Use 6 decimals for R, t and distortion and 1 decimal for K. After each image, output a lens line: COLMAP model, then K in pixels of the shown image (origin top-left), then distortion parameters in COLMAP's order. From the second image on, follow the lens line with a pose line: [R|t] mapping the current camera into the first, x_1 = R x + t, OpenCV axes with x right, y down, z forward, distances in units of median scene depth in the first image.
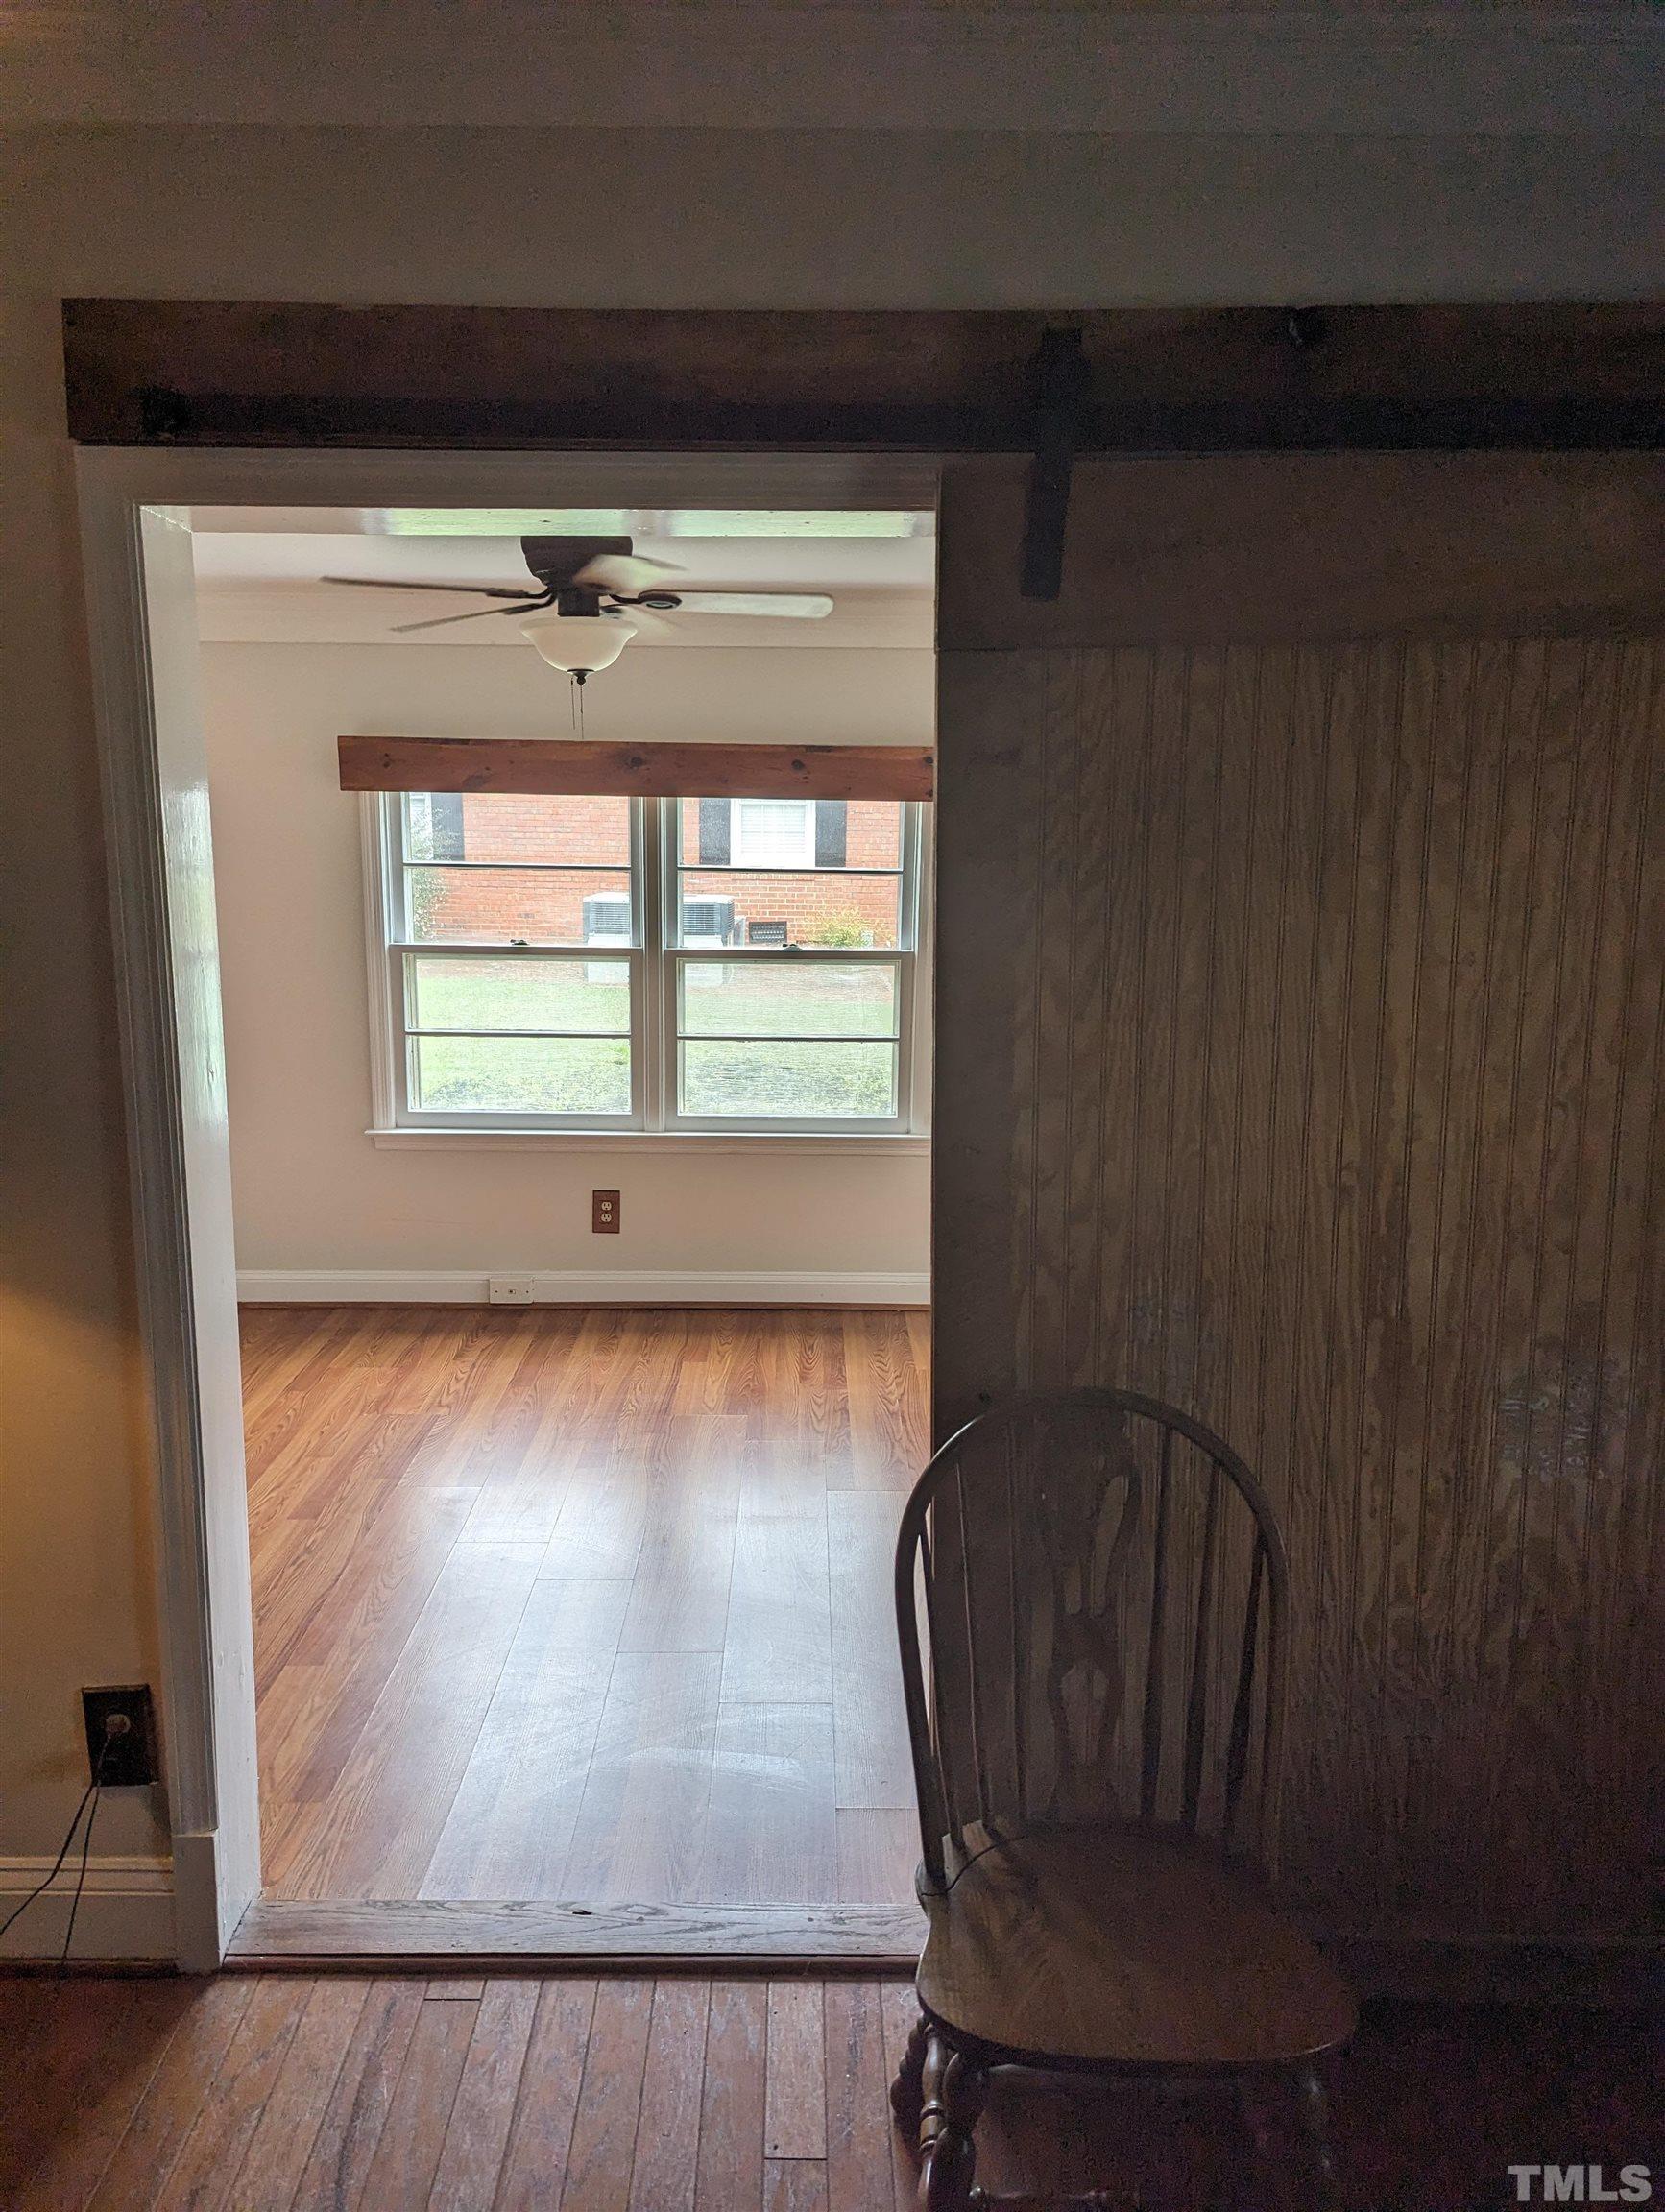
lens RADIAL K [[1552.7, 0, 802.0], [0, 1552.7, 1109.4], [0, 0, 1]] dist [0.089010, -0.081263]
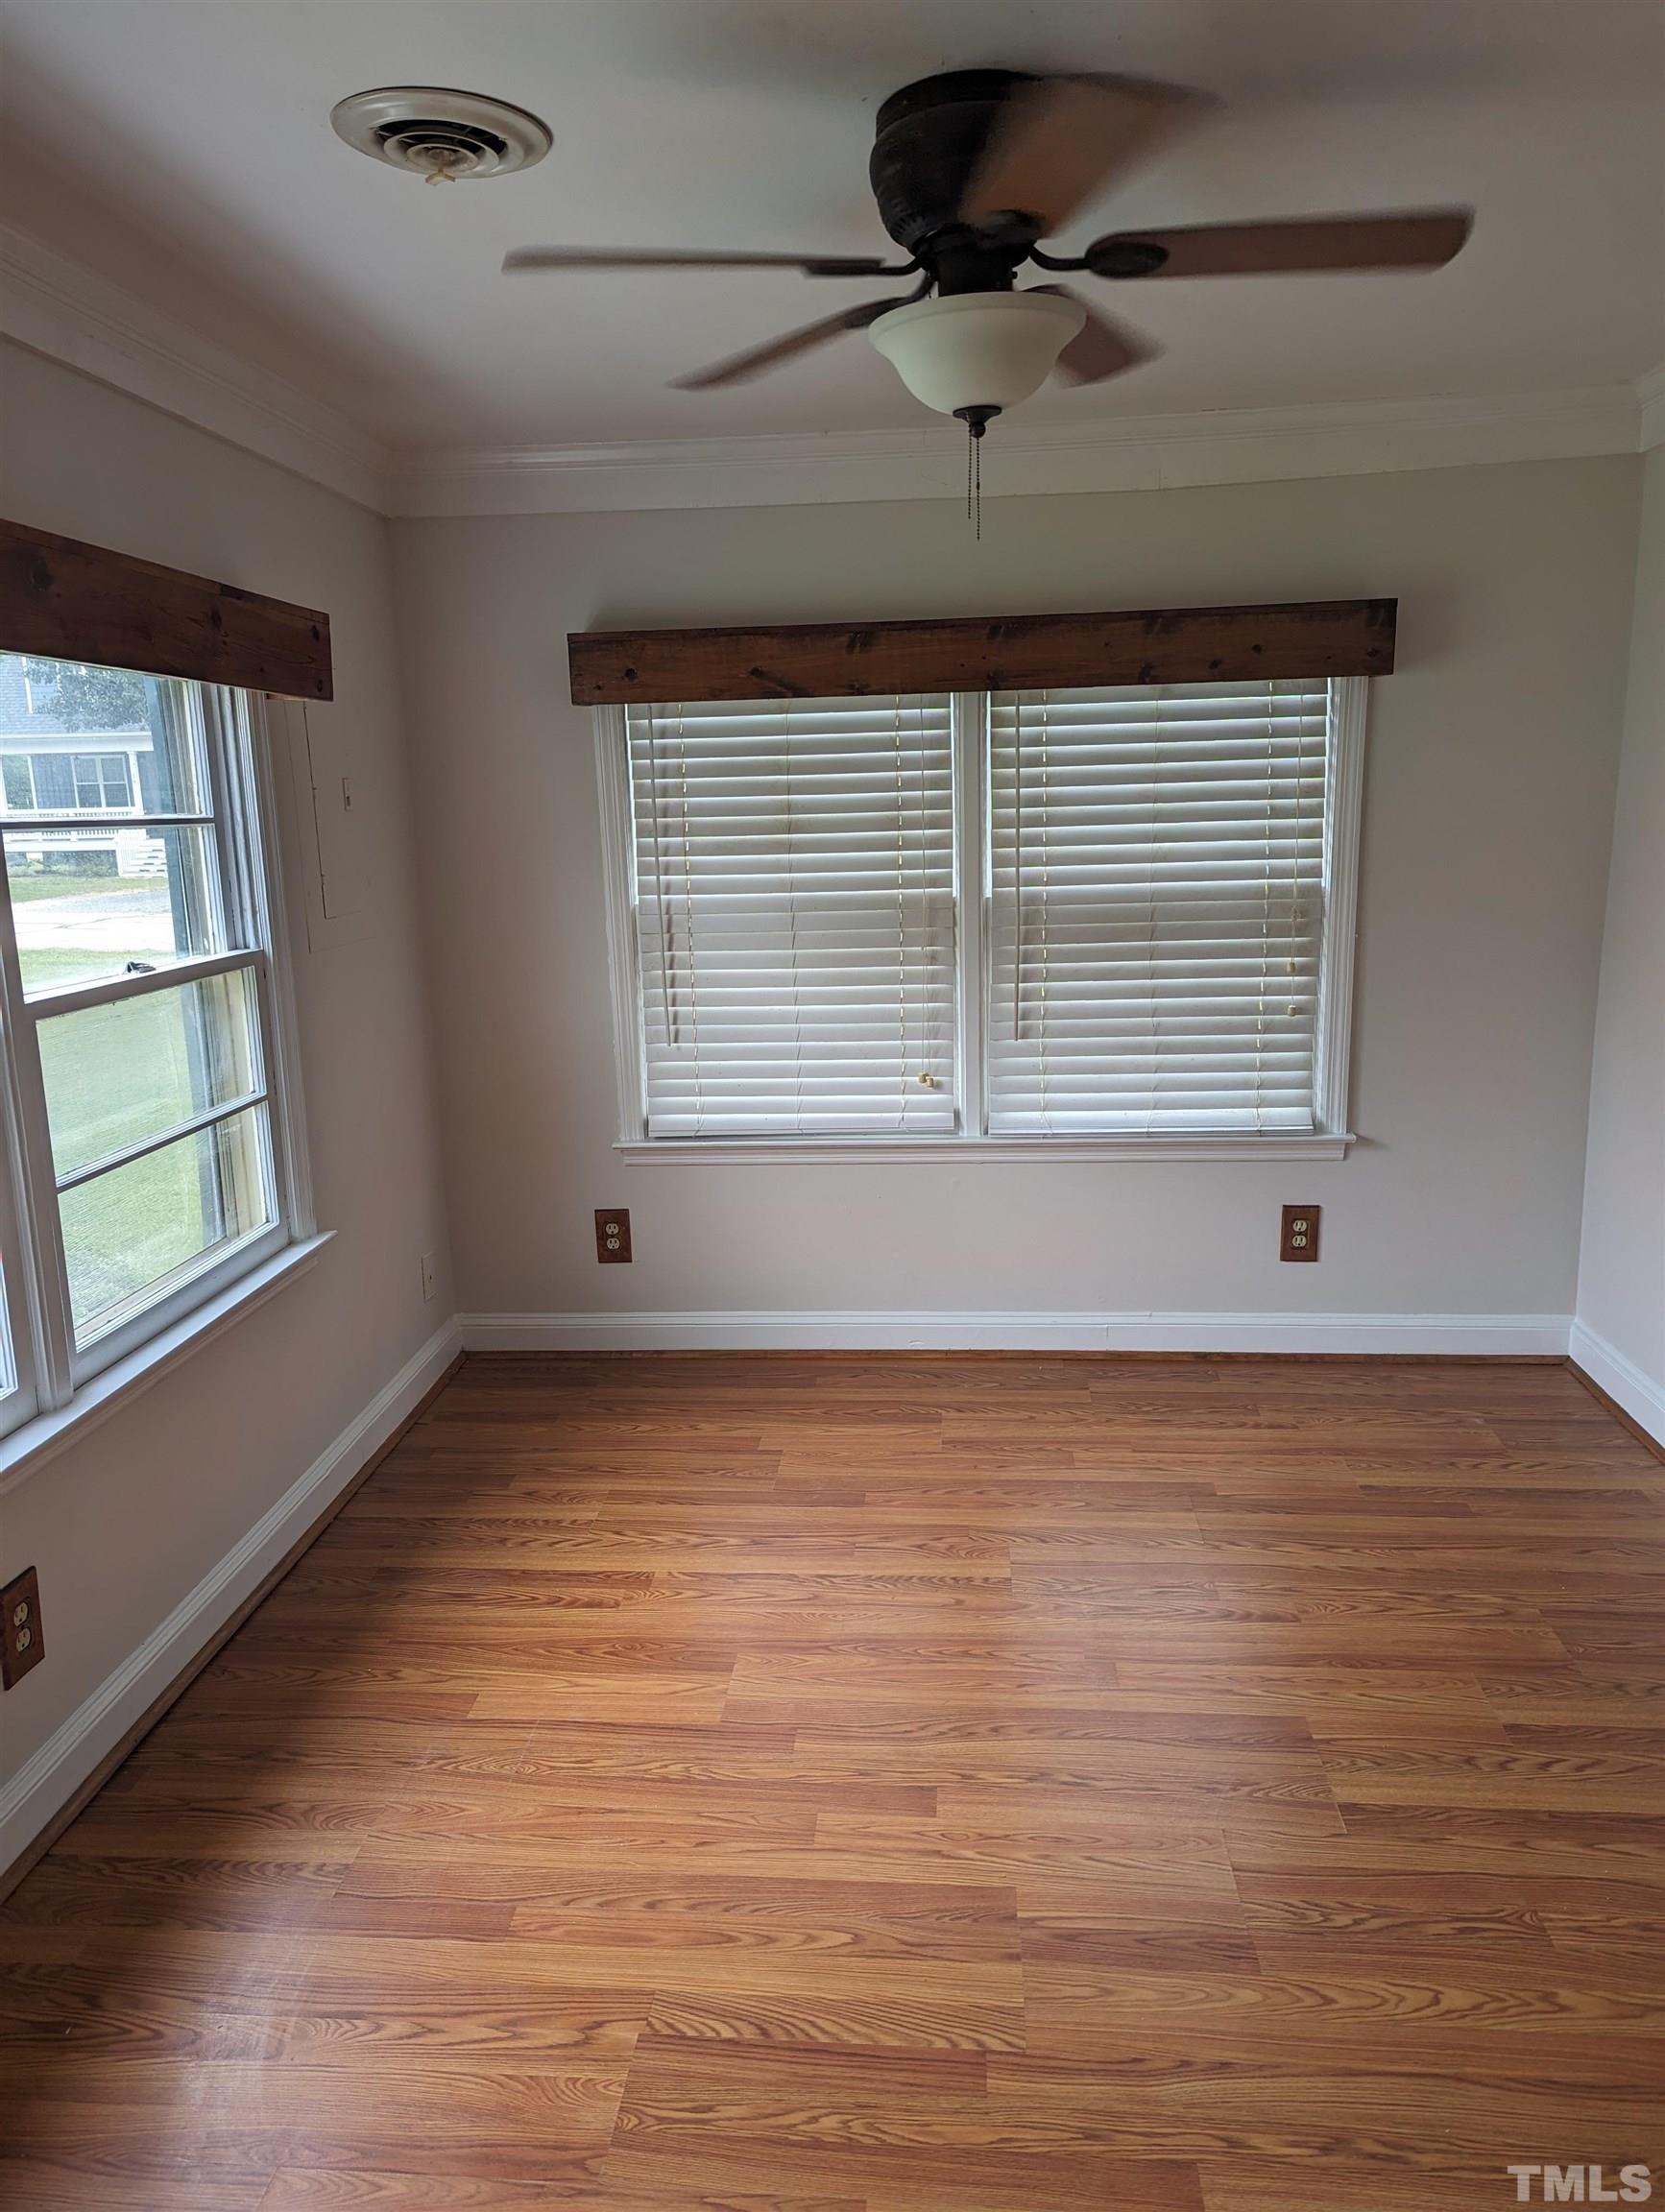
lens RADIAL K [[1537.1, 0, 822.1], [0, 1537.1, 1089.3], [0, 0, 1]] dist [0.077046, -0.066299]
pose [[0.081417, -0.200350, 0.976336, -0.574290], [0.200224, 0.962905, 0.180897, -0.128925], [-0.976361, 0.180758, 0.118511, 0.796181]]
